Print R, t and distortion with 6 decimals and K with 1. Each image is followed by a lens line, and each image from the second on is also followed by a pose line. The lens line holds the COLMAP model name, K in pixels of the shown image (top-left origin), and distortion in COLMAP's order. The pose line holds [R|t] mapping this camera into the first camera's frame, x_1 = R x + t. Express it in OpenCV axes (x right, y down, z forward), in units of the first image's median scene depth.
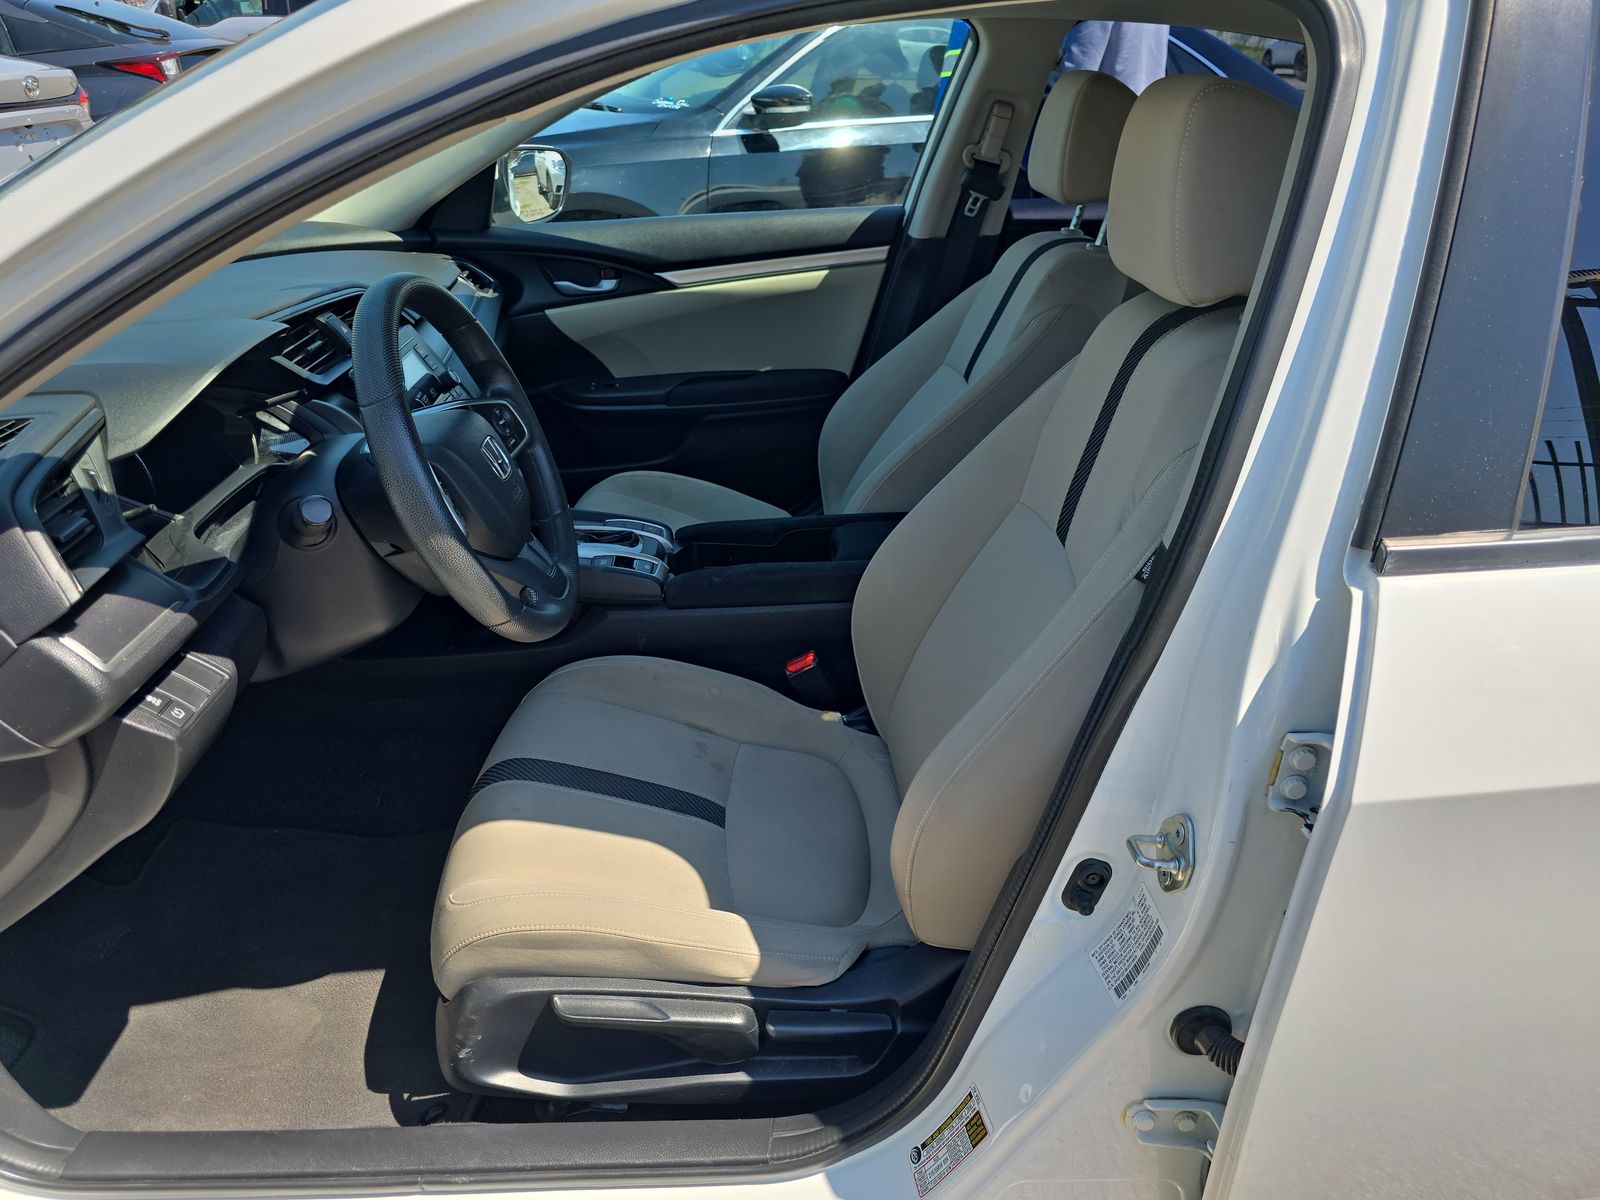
lens RADIAL K [[1116.8, 0, 800.0], [0, 1116.8, 600.0], [0, 0, 1]] dist [0.035897, -0.036335]
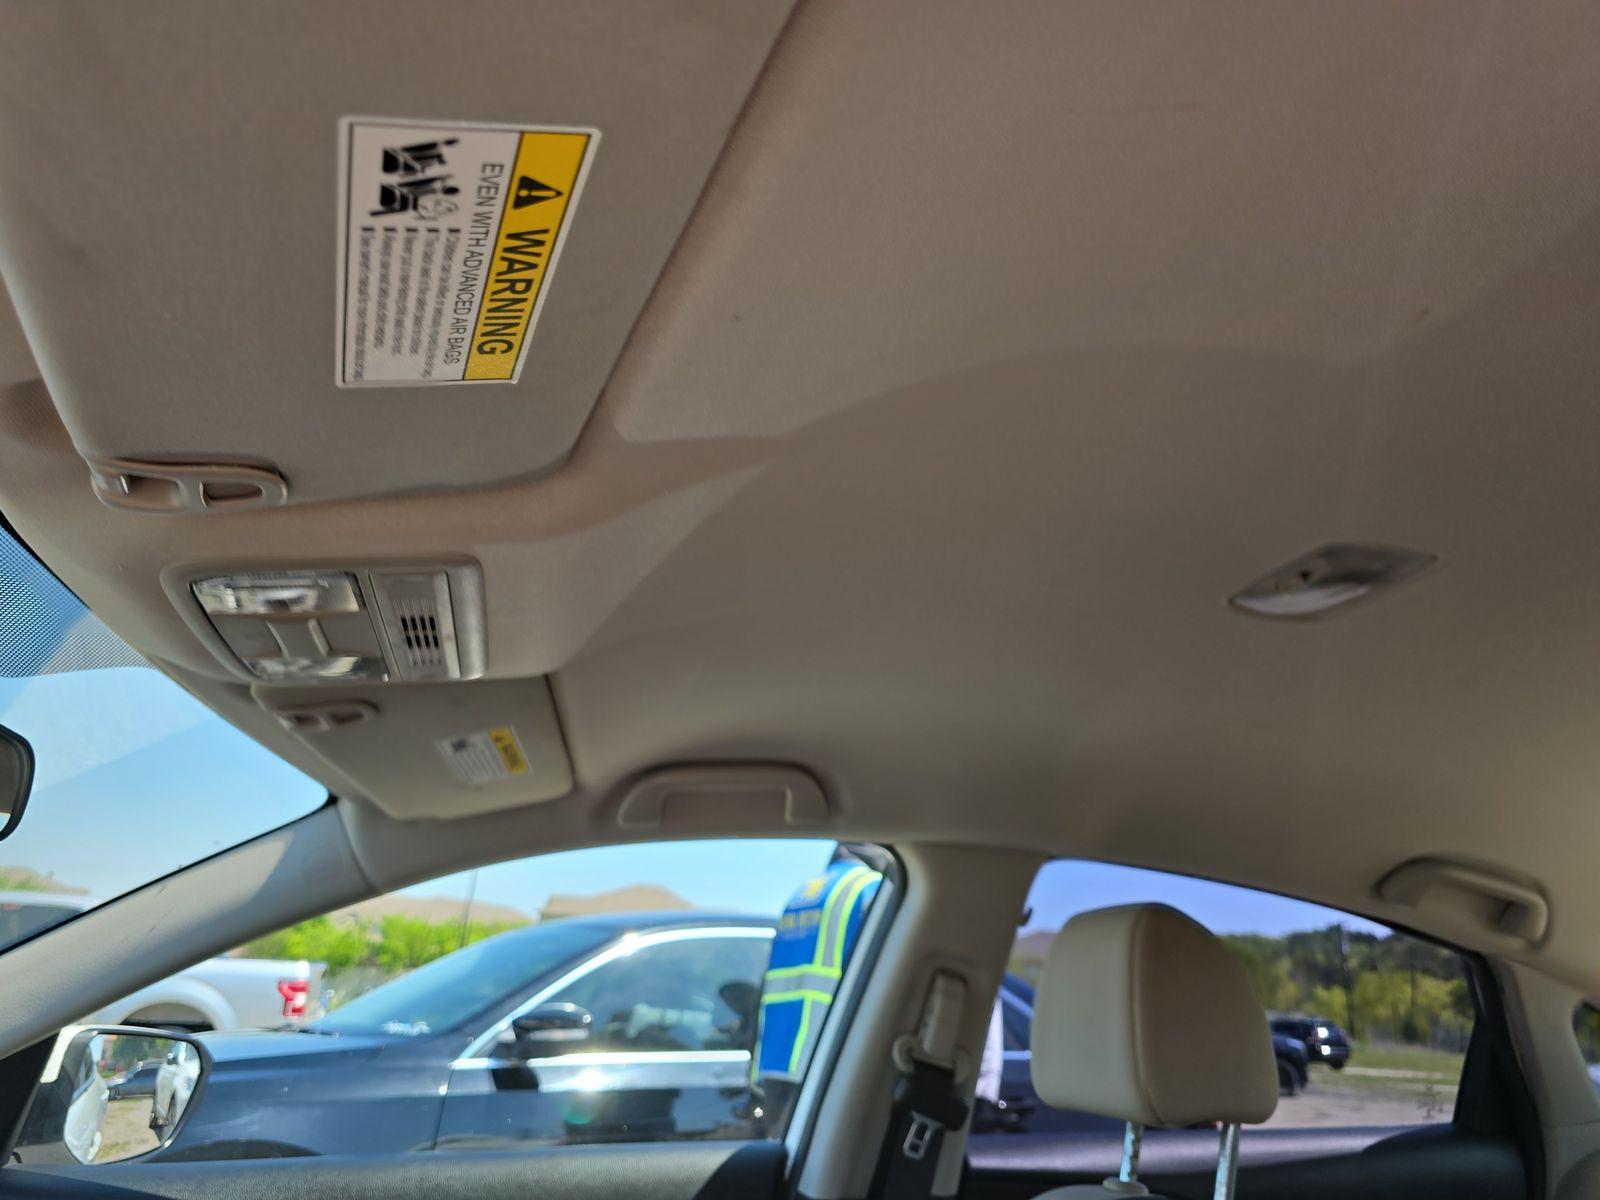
lens RADIAL K [[1116.8, 0, 800.0], [0, 1116.8, 600.0], [0, 0, 1]] dist [0.035897, -0.036335]
pose [[0.977541, 0.108825, 0.180472, -0.020807], [0.057390, 0.686527, -0.724836, -0.065522], [-0.202779, 0.718914, 0.664863, 0.222550]]
